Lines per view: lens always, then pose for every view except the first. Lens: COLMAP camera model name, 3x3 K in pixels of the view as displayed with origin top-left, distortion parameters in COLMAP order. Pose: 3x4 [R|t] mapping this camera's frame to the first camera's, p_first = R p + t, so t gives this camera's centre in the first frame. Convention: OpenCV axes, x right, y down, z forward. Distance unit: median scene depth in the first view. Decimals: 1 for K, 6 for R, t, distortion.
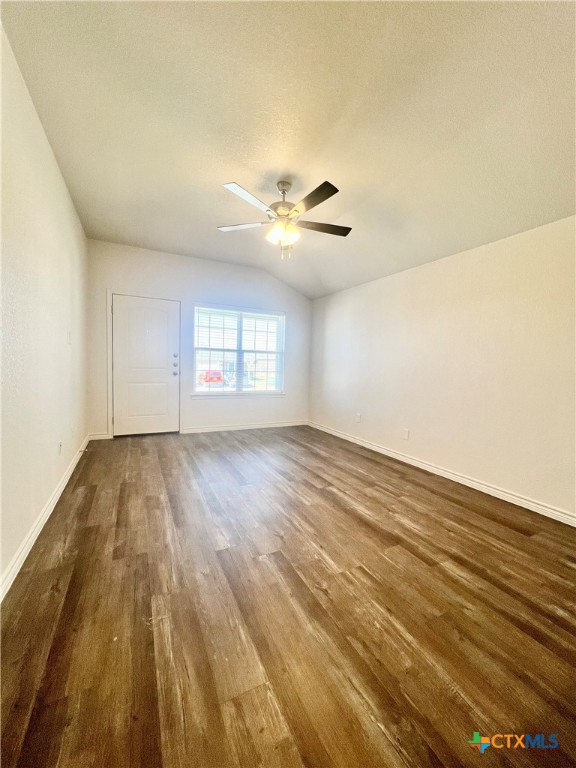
lens RADIAL K [[309.3, 0, 291.1], [0, 309.3, 380.3], [0, 0, 1]] dist [-0.015222, -0.000132]
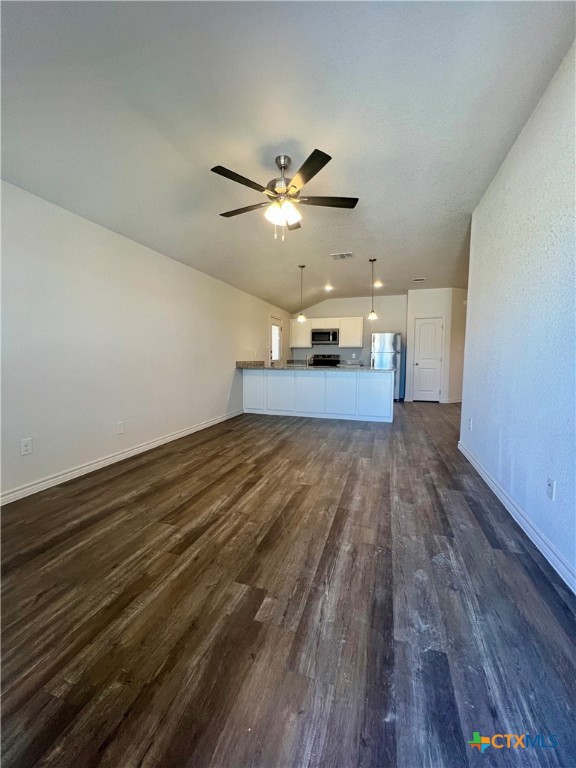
lens RADIAL K [[309.3, 0, 291.1], [0, 309.3, 380.3], [0, 0, 1]] dist [-0.015222, -0.000132]
pose [[-0.718658, -0.085636, 0.690070, -0.725811], [0.009544, 0.991080, 0.132929, -0.087231], [-0.695298, 0.102117, -0.711430, 1.670907]]
